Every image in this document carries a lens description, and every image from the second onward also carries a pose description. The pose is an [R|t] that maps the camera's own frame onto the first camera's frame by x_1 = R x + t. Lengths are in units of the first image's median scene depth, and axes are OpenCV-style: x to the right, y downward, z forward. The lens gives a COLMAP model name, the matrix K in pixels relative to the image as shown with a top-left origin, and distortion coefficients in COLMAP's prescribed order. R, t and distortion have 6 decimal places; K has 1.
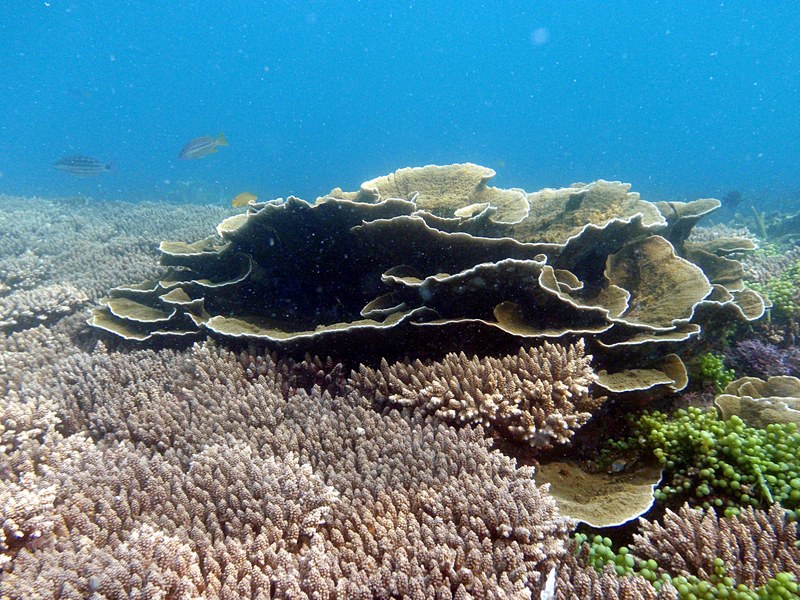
lens RADIAL K [[877.6, 0, 400.0], [0, 877.6, 300.0], [0, 0, 1]] dist [0.163719, 0.320599]
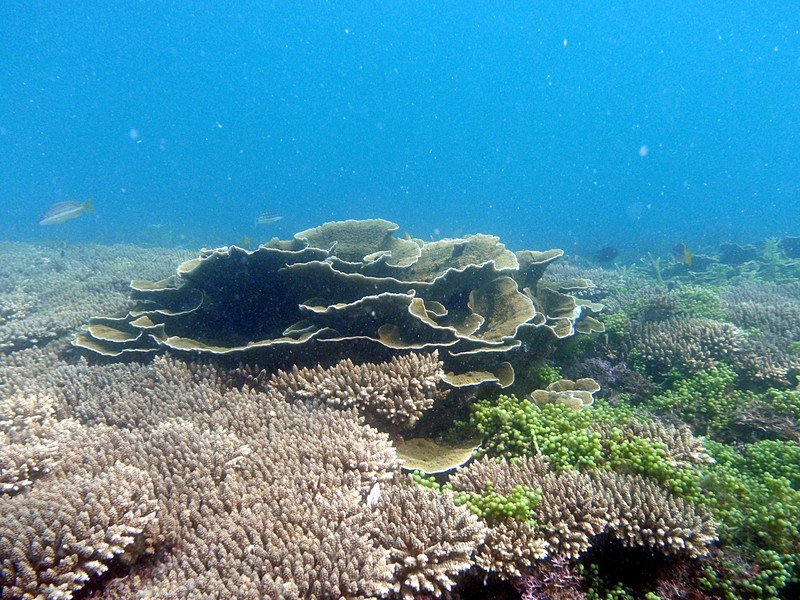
lens RADIAL K [[877.6, 0, 400.0], [0, 877.6, 300.0], [0, 0, 1]] dist [0.163719, 0.320599]
pose [[0.999559, 0.001586, 0.029666, 0.106563], [-0.000262, 0.999006, -0.044566, 0.026879], [-0.029708, 0.044539, 0.998566, -0.392938]]
